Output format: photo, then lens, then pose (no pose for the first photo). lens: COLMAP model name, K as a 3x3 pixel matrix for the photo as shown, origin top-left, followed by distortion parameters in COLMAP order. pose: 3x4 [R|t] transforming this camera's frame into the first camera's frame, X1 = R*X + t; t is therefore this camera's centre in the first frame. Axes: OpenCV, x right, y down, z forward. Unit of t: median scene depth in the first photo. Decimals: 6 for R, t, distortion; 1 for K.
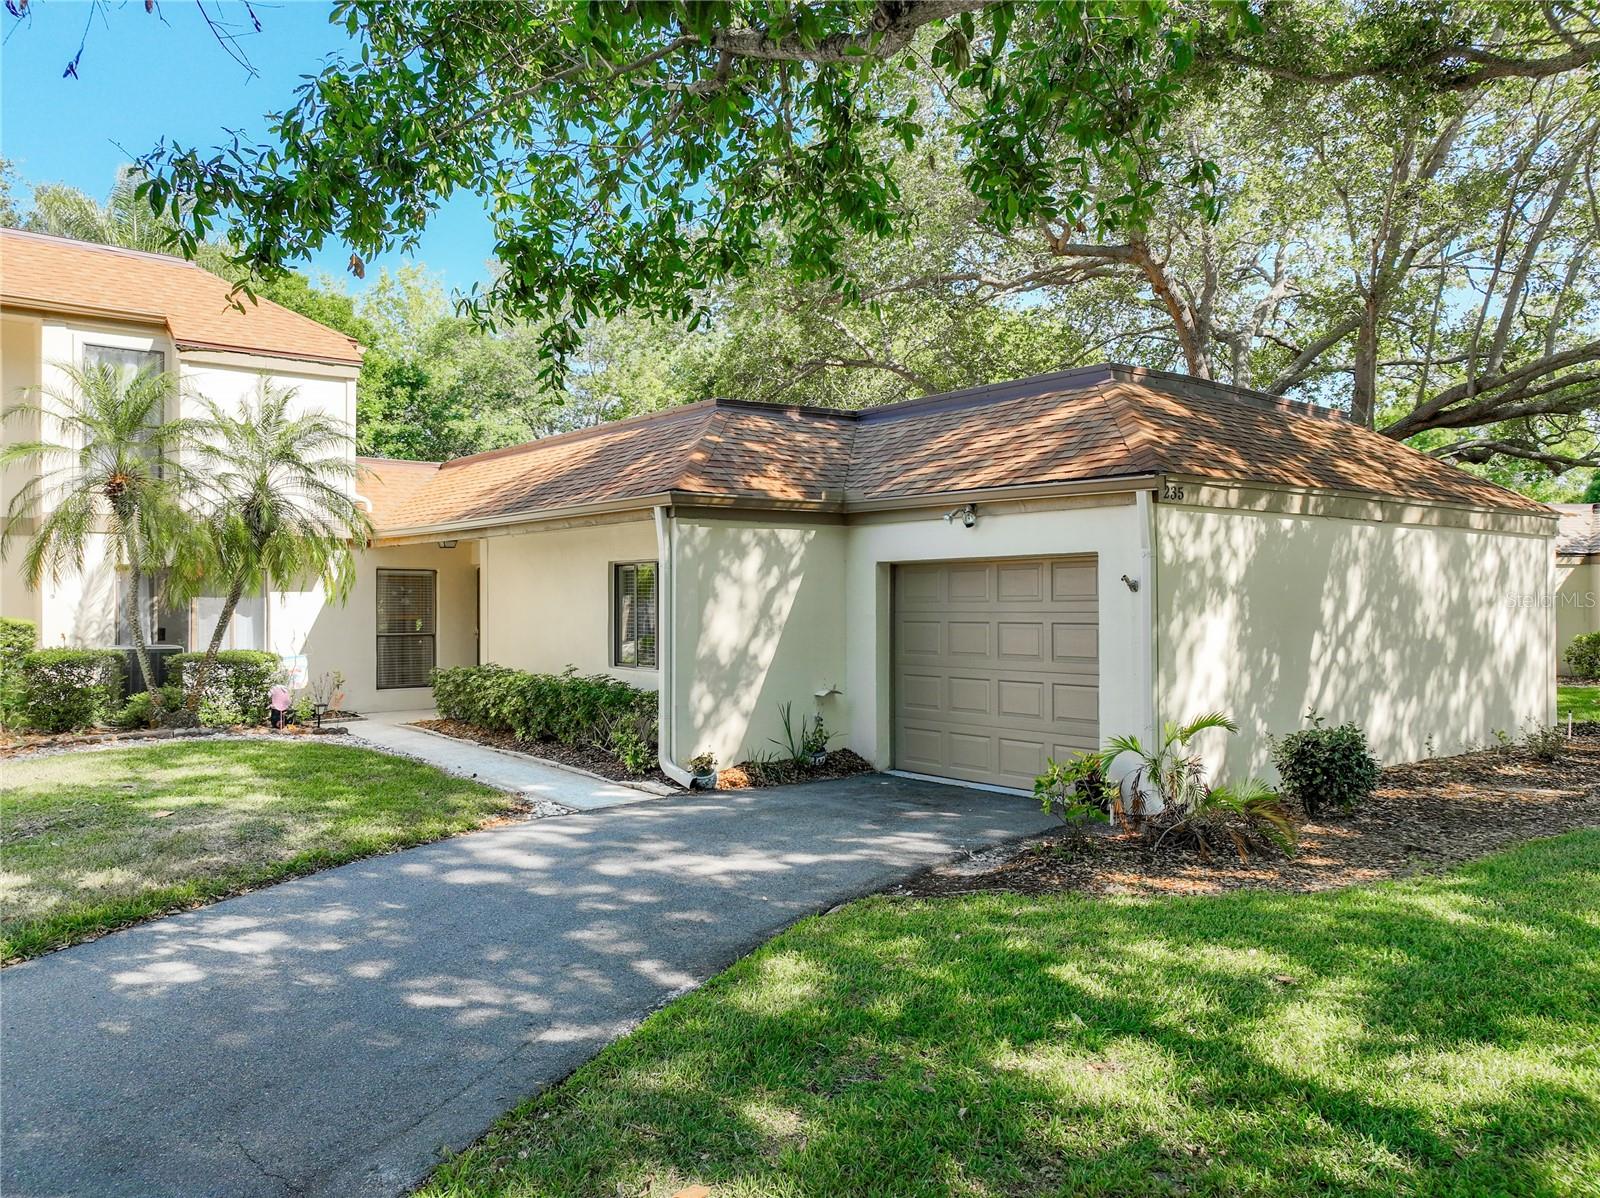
lens RADIAL K [[1157.0, 0, 800.0], [0, 1157.0, 599.0], [0, 0, 1]] dist [-0.019069, 0.003159]
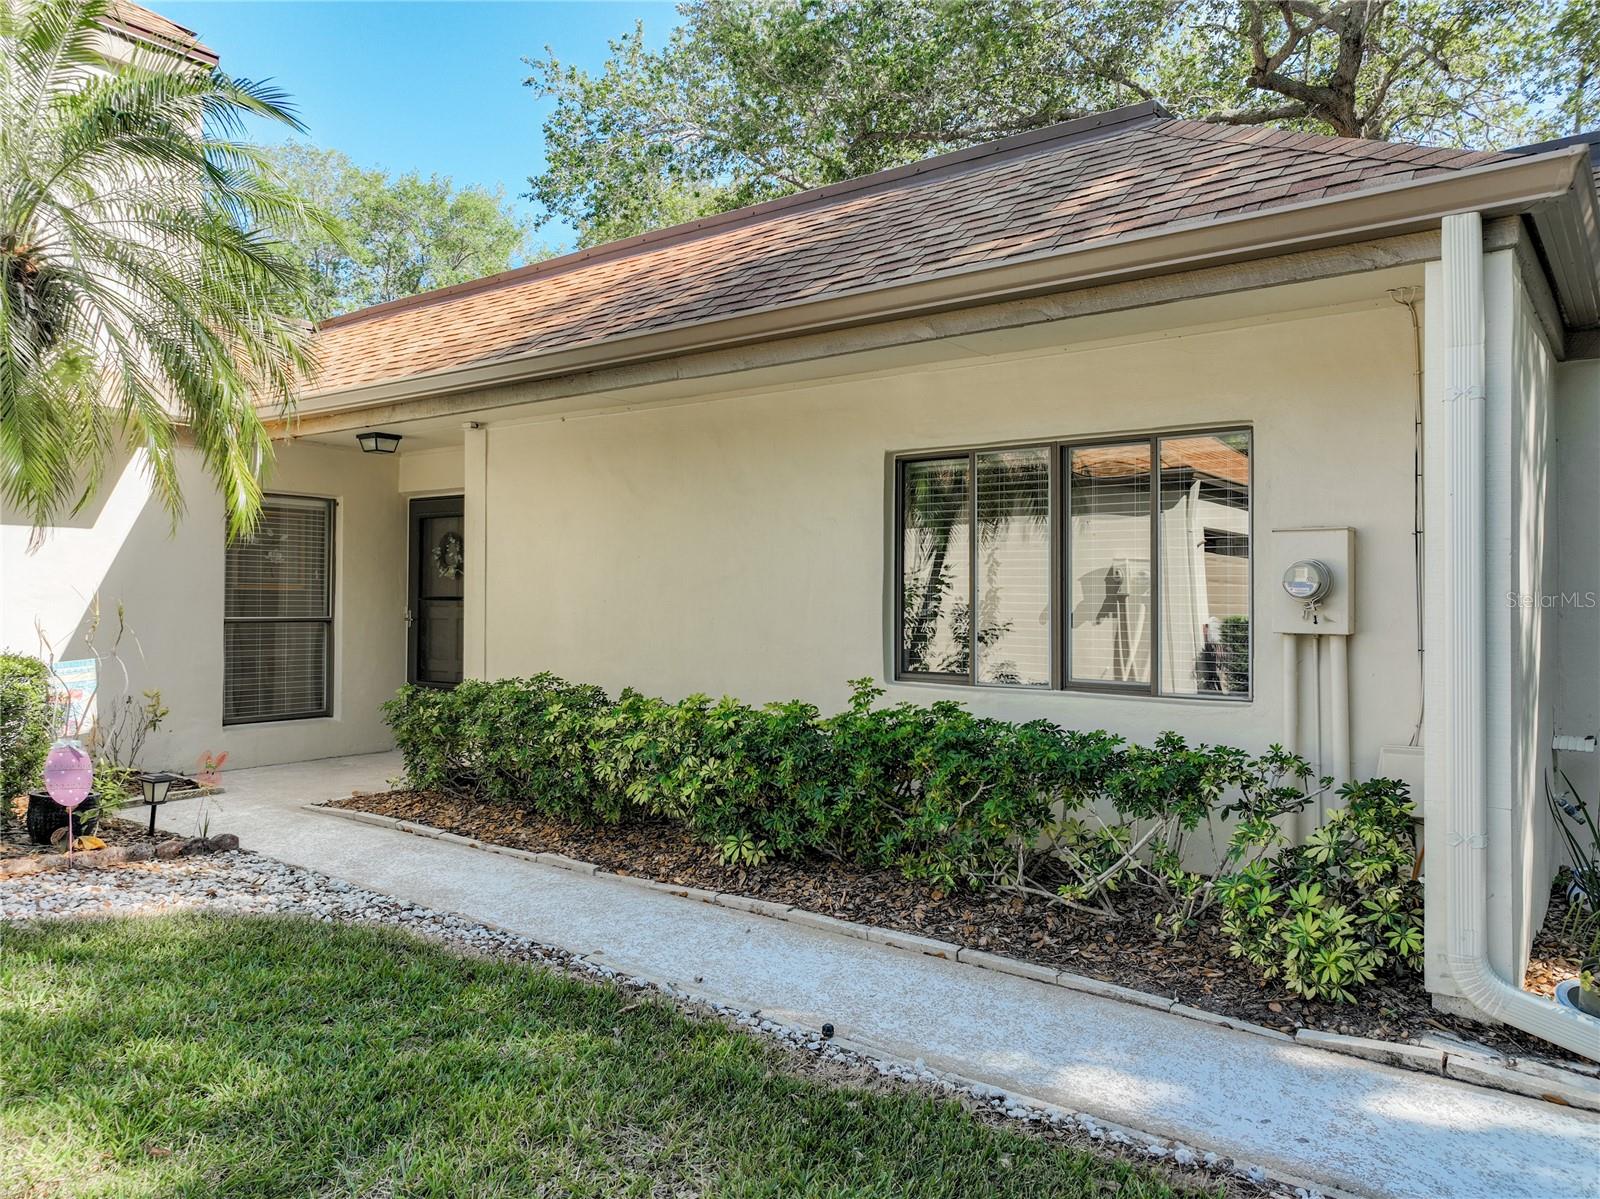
lens RADIAL K [[1157.0, 0, 800.0], [0, 1157.0, 599.5], [0, 0, 1]] dist [-0.019069, 0.003159]
pose [[0.971923, 0.006485, 0.235211, -0.257710], [-0.007049, 0.999974, 0.001557, 0.021228], [-0.235195, -0.003171, 0.971943, 0.477425]]
